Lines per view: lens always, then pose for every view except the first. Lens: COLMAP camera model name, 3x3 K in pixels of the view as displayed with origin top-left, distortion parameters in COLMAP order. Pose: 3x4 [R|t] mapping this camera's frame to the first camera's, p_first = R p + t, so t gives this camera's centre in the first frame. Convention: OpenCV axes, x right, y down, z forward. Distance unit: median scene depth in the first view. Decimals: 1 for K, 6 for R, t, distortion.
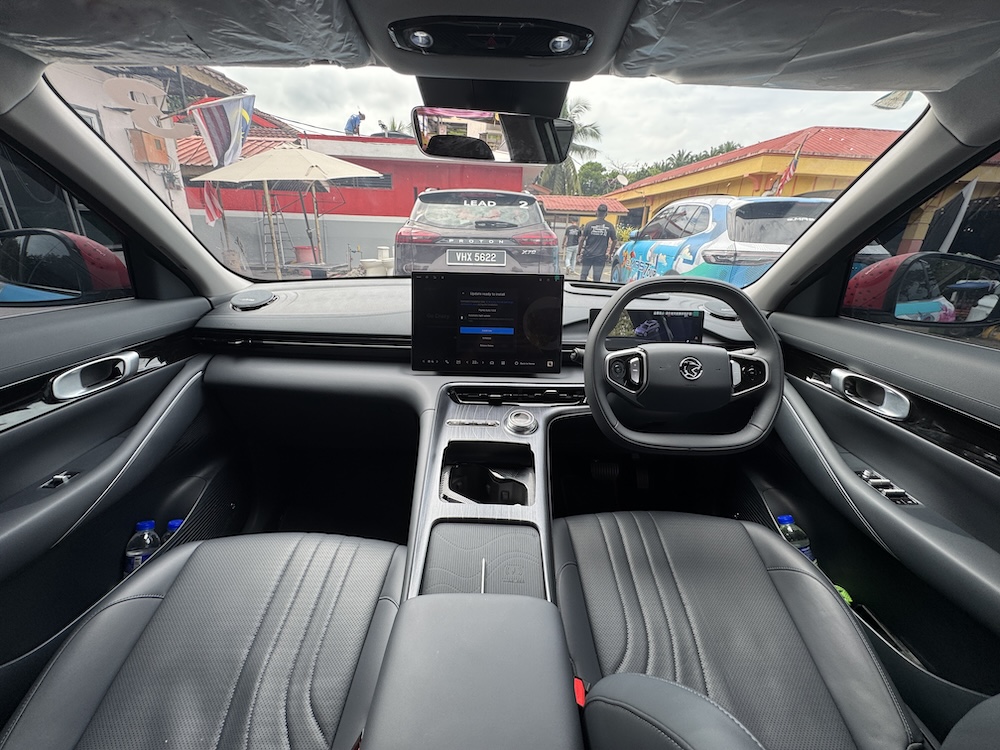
lens RADIAL K [[404.7, 0, 500.0], [0, 404.7, 375.0], [0, 0, 1]] dist [-0.000674, -0.000210]
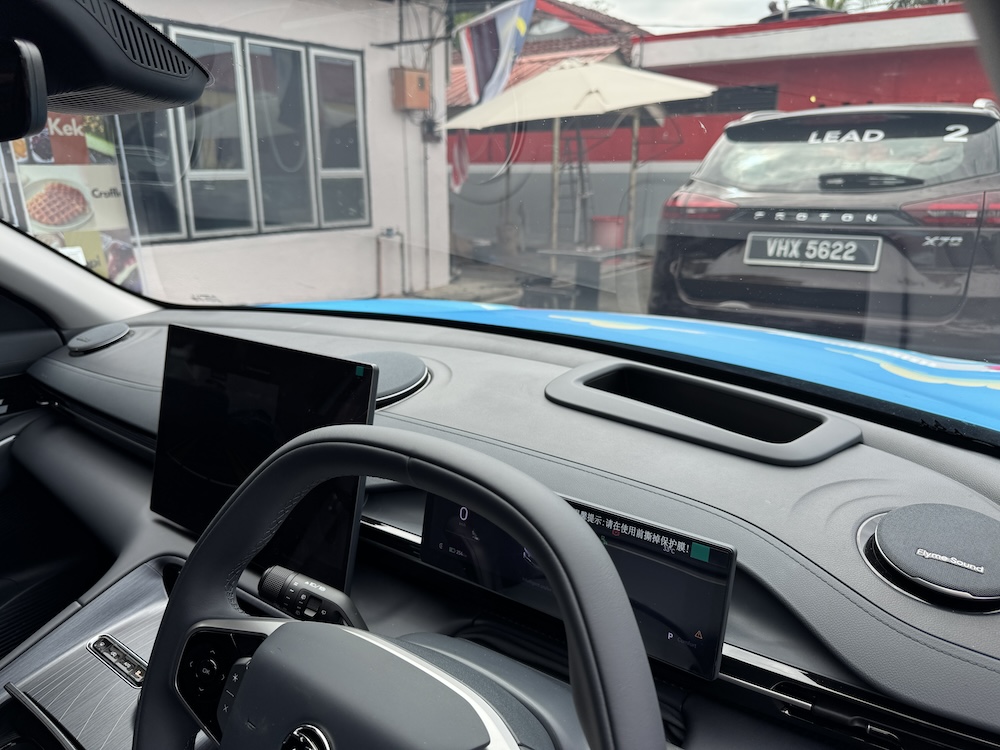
lens RADIAL K [[730.9, 0, 503.9], [0, 730.9, 375.0], [0, 0, 1]] dist [-0.006747, -0.014690]
pose [[0.791825, 0.129176, -0.596931, 0.172022], [-0.178457, 0.983658, -0.023858, -0.061165], [0.584094, 0.125418, 0.801938, 0.126007]]
